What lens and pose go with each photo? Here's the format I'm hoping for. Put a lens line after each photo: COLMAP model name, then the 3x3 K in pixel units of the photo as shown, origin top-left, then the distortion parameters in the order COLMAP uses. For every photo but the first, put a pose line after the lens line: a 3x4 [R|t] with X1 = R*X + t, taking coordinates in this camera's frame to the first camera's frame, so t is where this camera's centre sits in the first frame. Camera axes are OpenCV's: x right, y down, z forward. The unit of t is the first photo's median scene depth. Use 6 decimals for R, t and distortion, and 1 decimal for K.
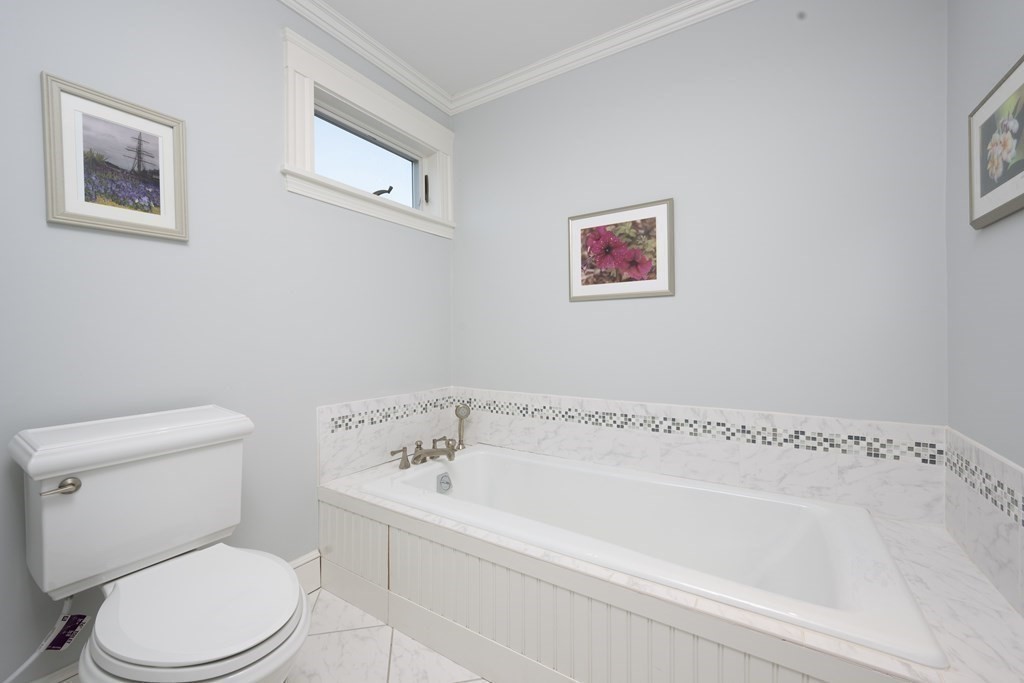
lens RADIAL K [[410.3, 0, 512.3], [0, 410.3, 340.3], [0, 0, 1]] dist [0.002583, 0.000166]
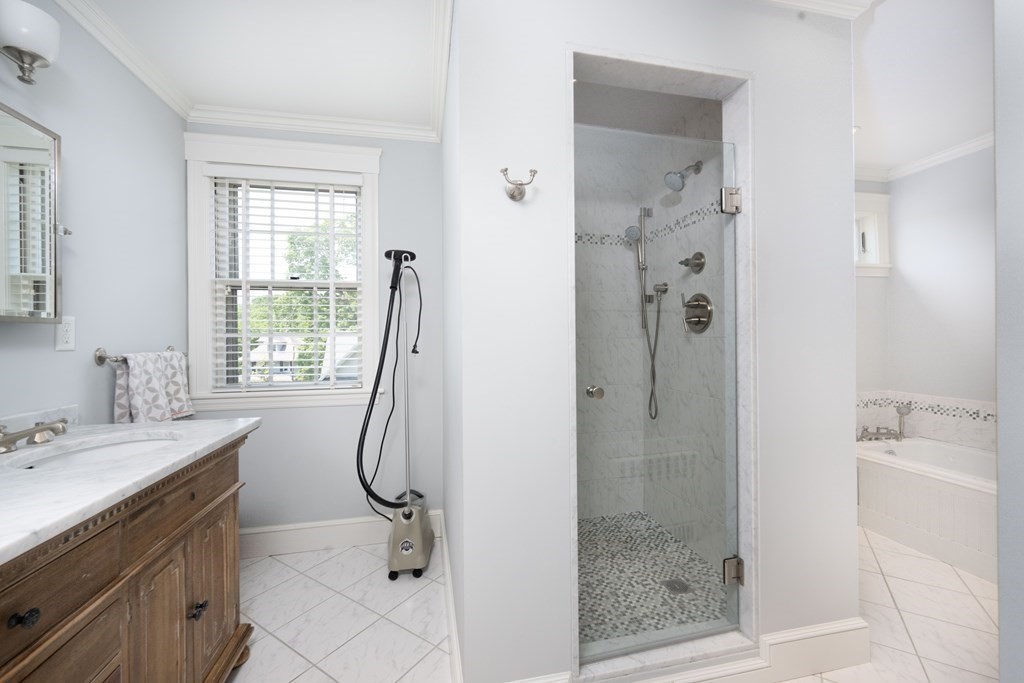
lens RADIAL K [[410.3, 0, 511.0], [0, 410.3, 341.7], [0, 0, 1]] dist [0.002583, 0.000166]
pose [[0.702469, -0.001296, -0.711713, -0.067046], [-0.003259, 0.999982, -0.005038, -0.035935], [0.711707, 0.005859, 0.702452, -0.839568]]
